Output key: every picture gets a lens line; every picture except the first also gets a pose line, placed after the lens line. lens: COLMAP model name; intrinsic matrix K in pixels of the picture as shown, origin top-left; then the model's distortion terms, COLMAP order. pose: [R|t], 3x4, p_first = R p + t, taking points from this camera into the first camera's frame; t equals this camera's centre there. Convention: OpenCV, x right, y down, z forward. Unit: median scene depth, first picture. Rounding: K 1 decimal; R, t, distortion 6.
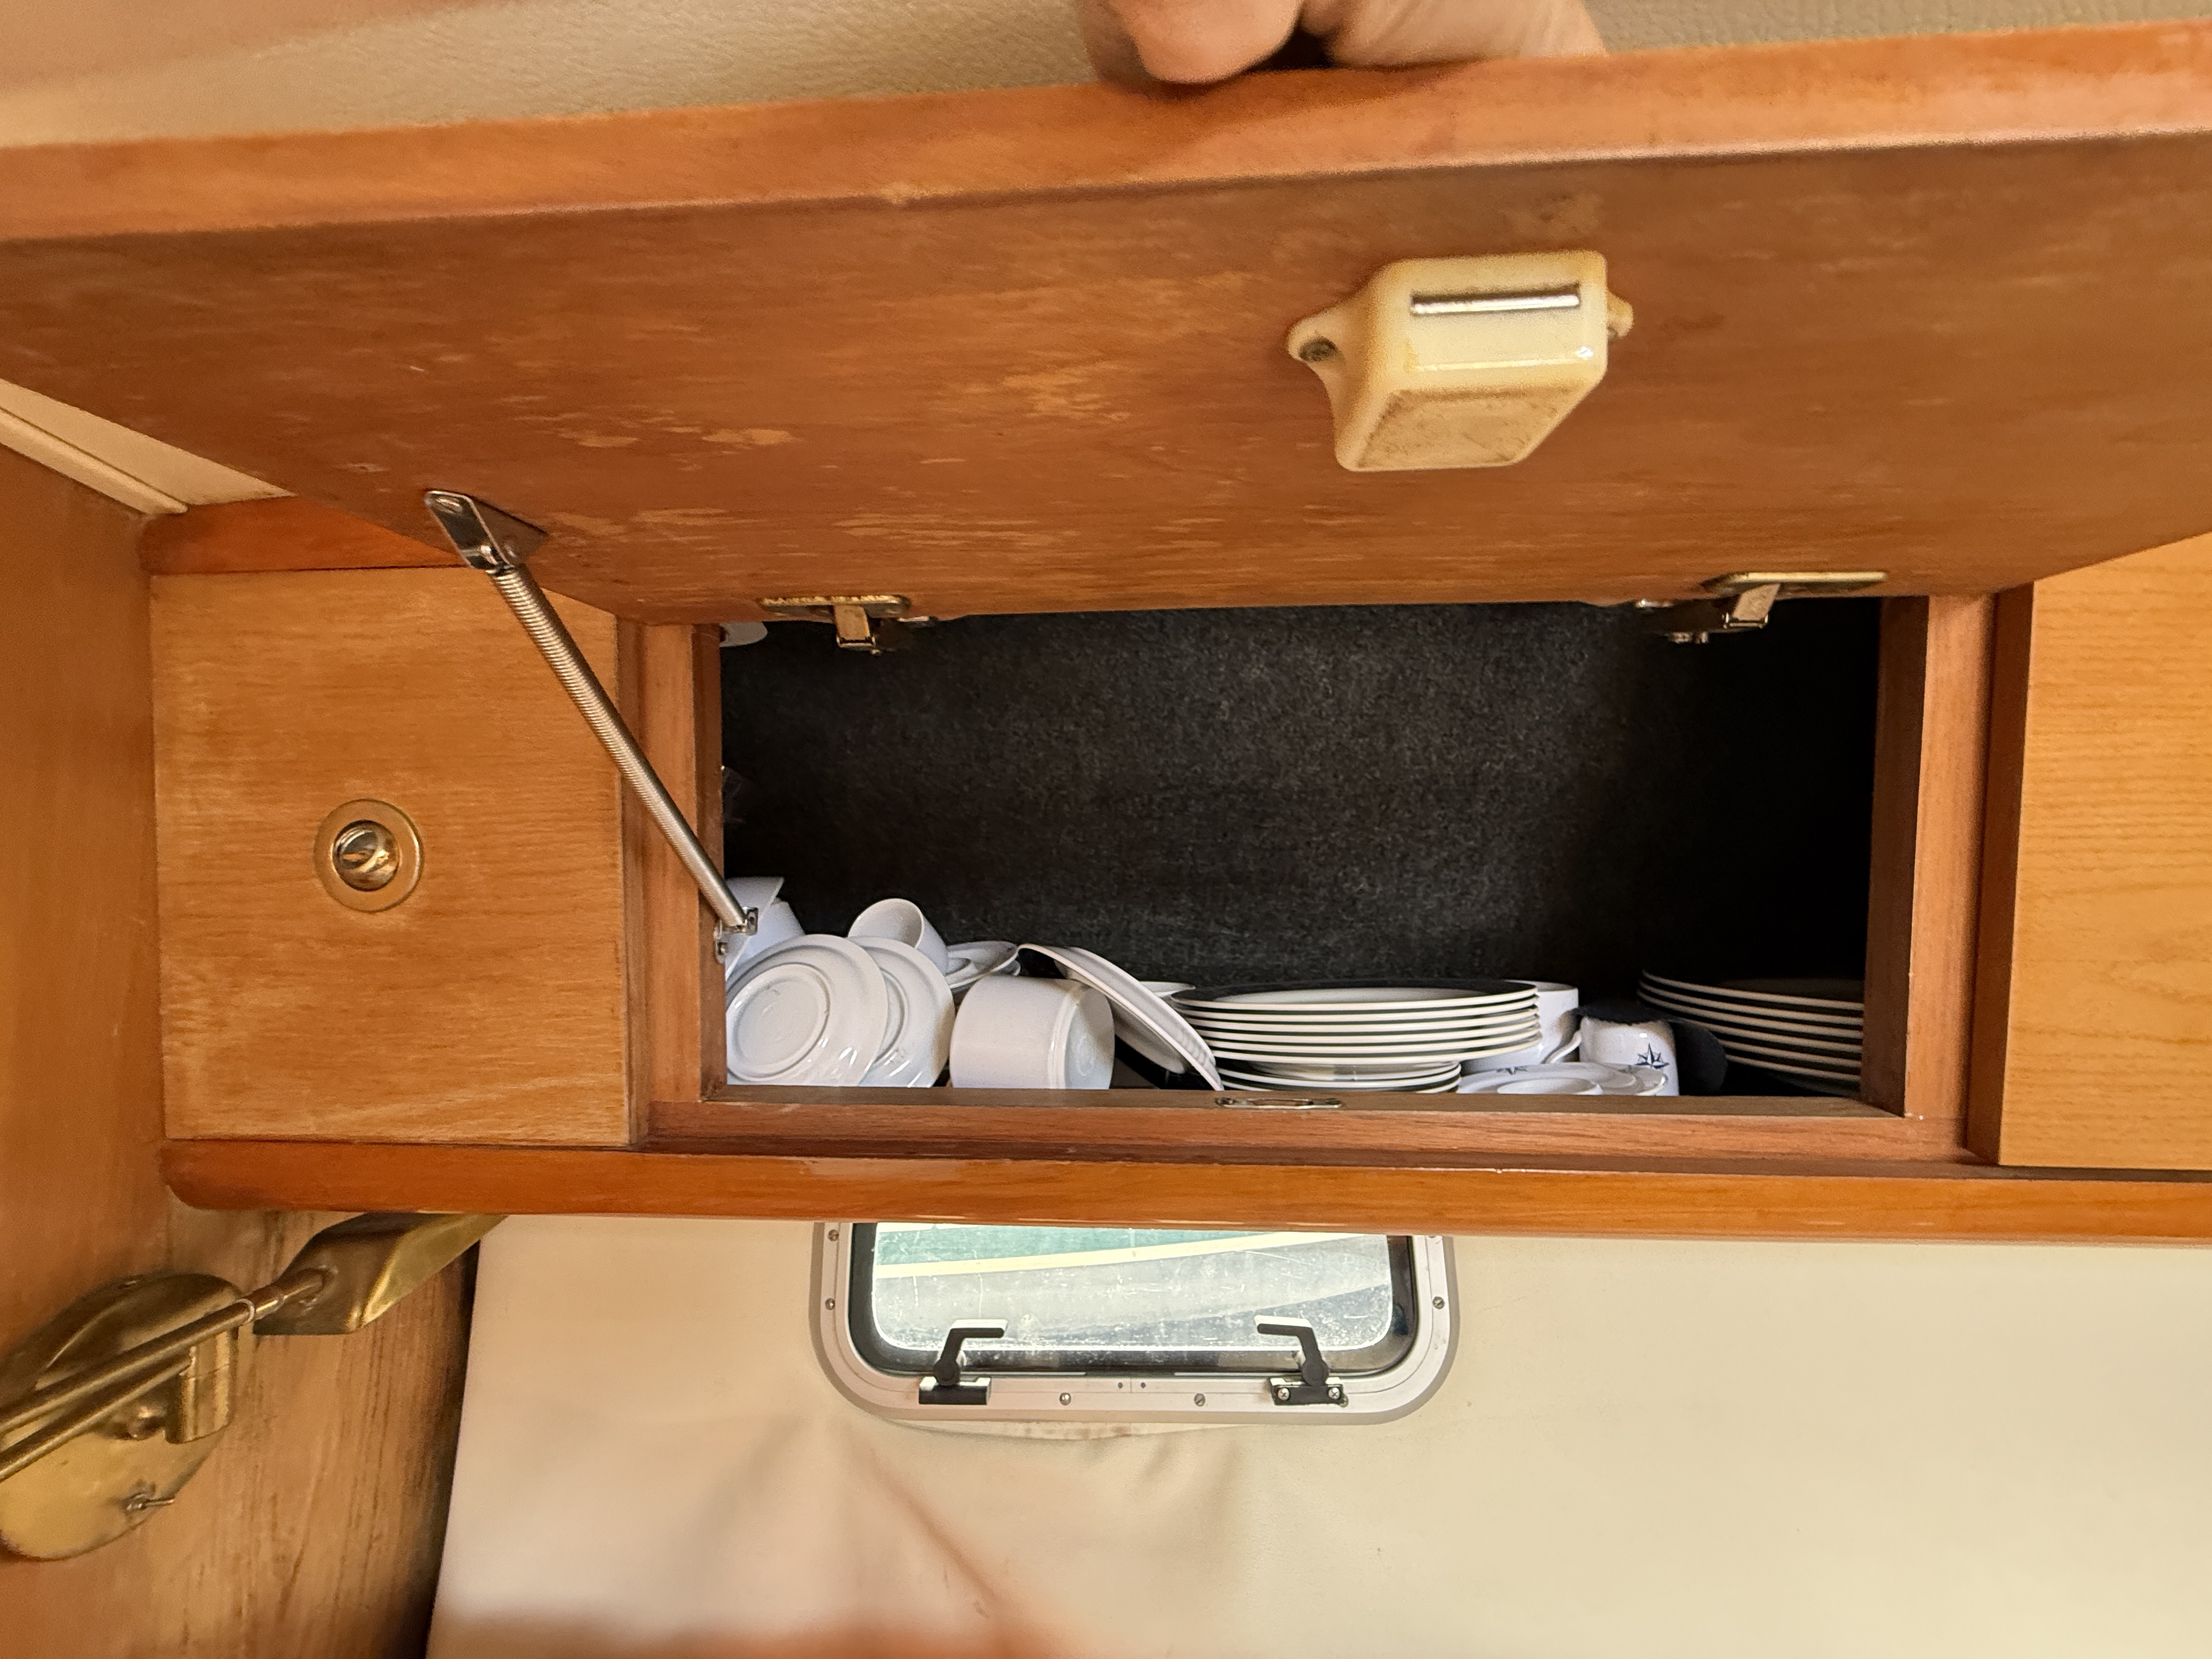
lens RADIAL K [[884.3, 0, 1107.7], [0, 884.3, 826.6], [0, 0, 1]] dist [-0.000267, 0.000750]
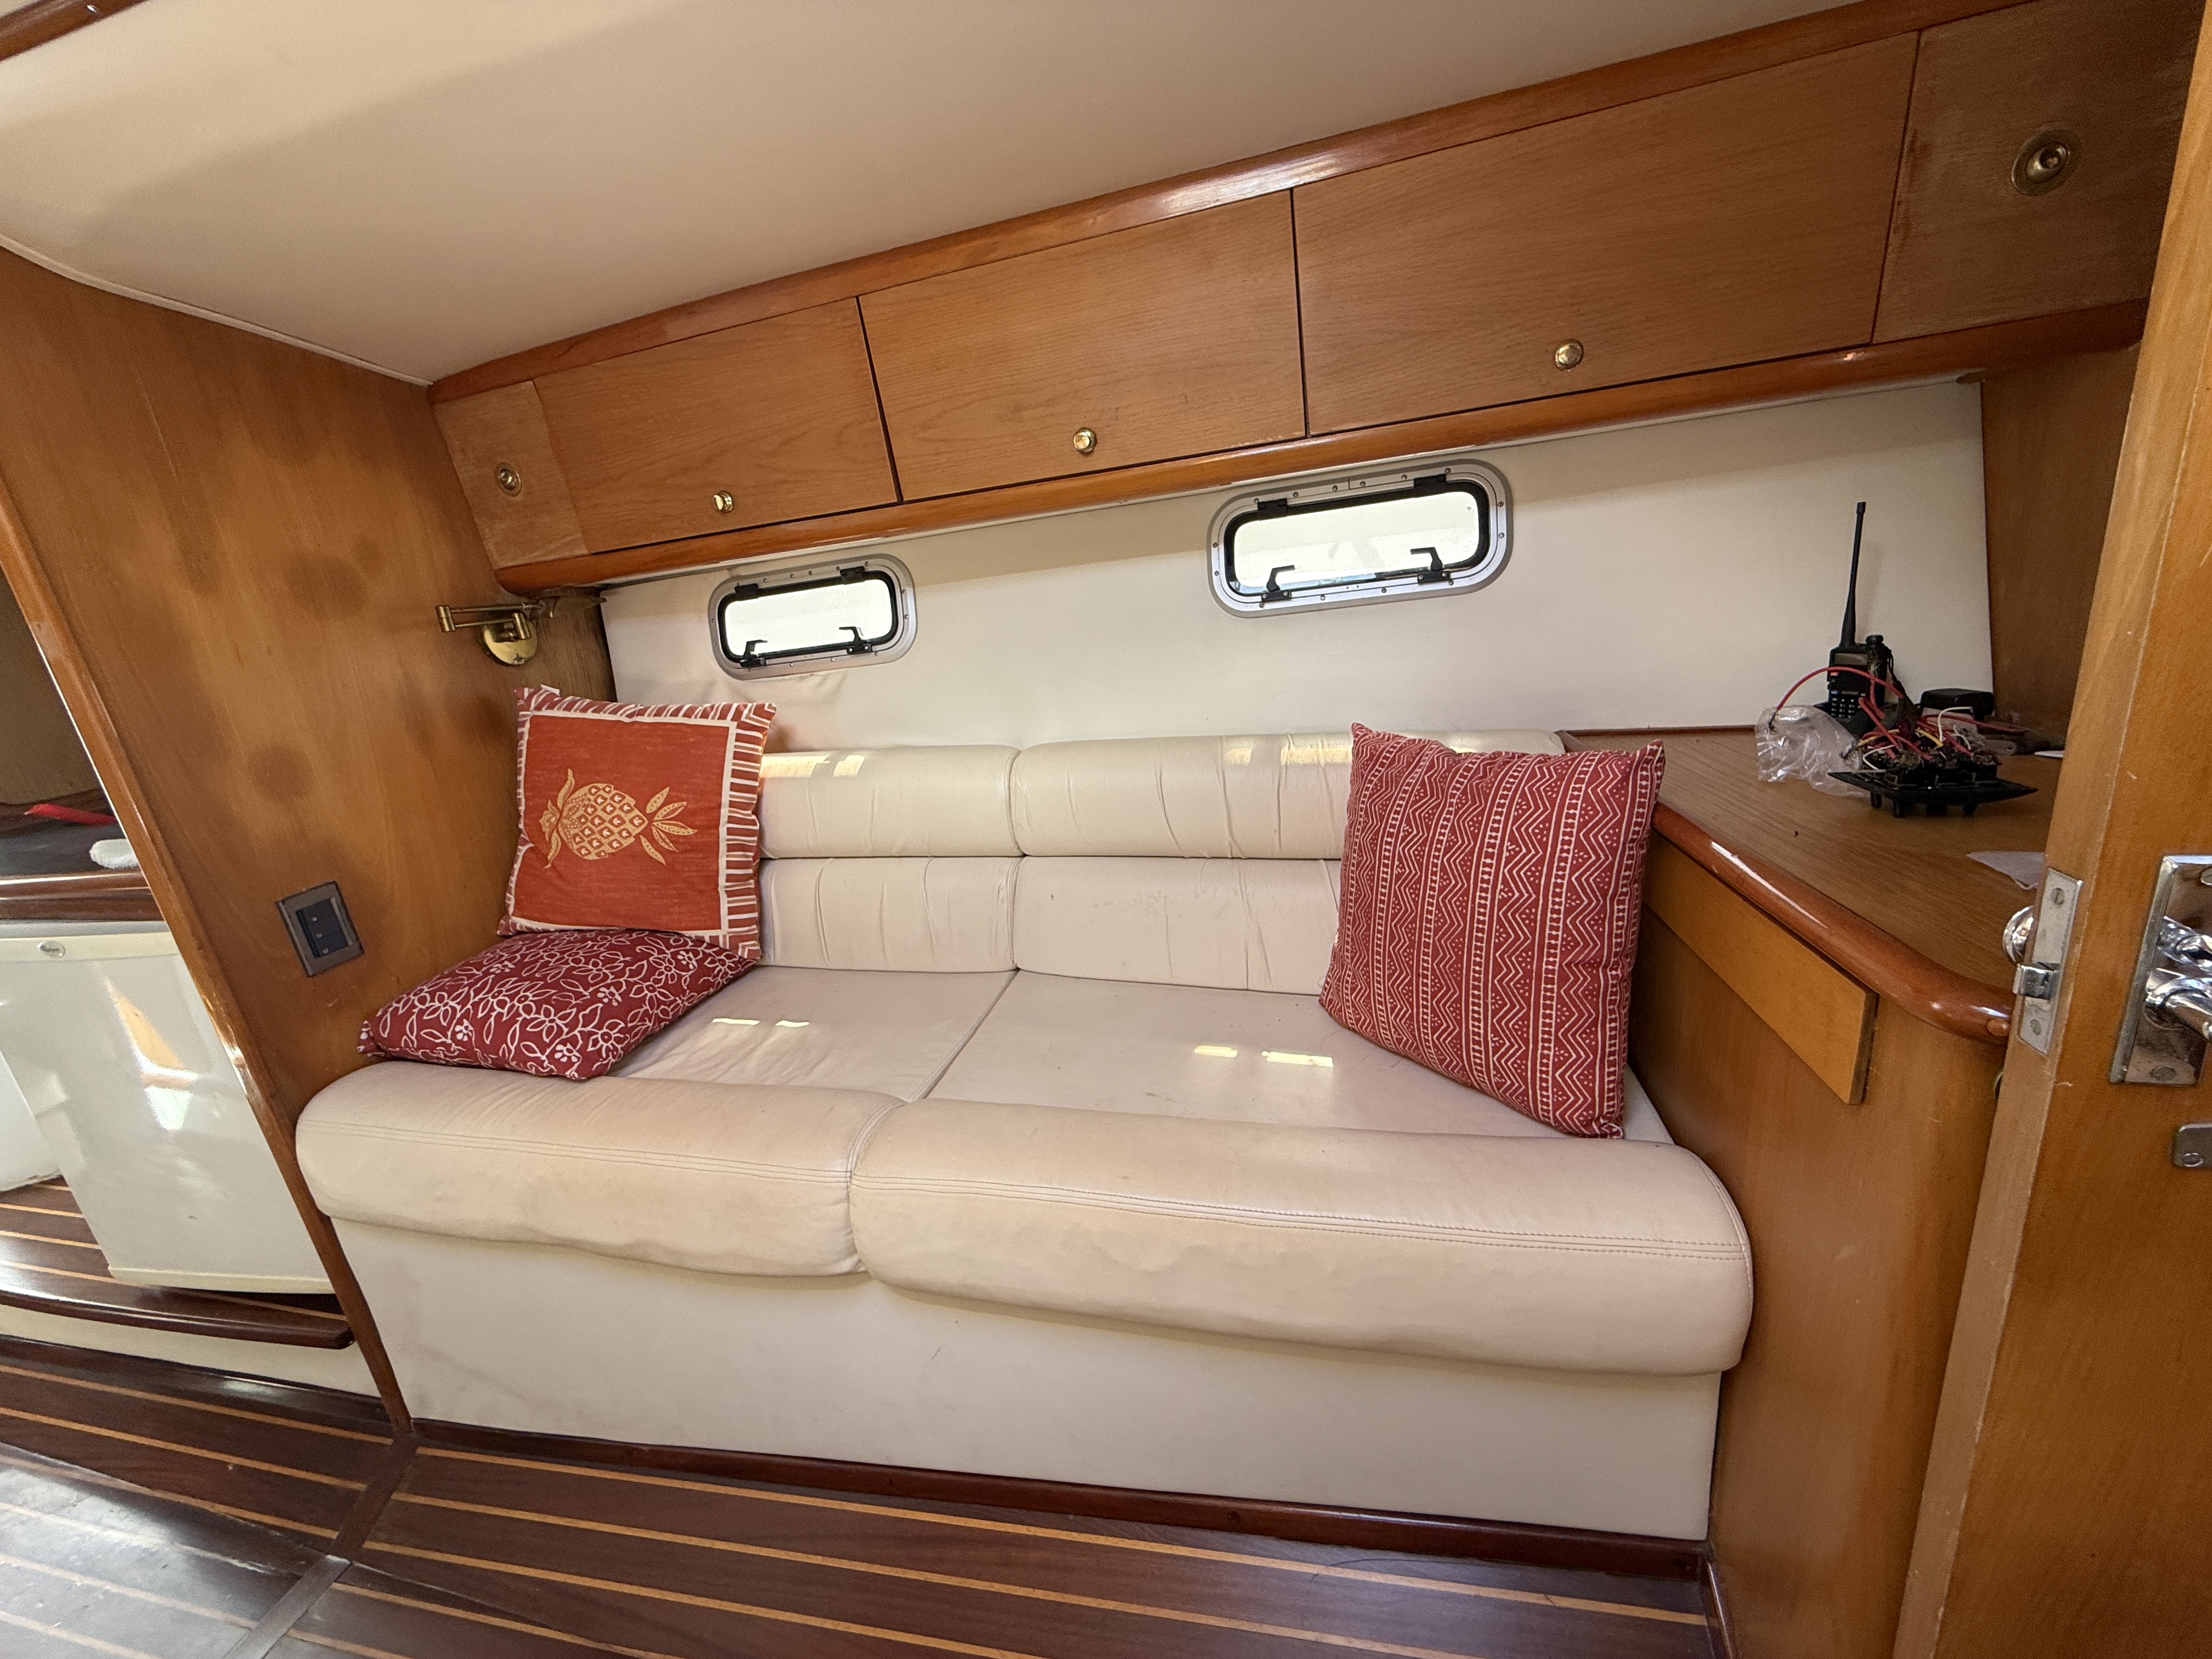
lens RADIAL K [[884.3, 0, 1109.4], [0, 884.3, 827.6], [0, 0, 1]] dist [-0.000267, 0.000750]
pose [[0.964115, -0.045051, -0.261635, 2.334970], [0.132053, 0.936315, 0.325387, 0.495791], [0.230313, -0.348260, 0.908664, -2.140164]]
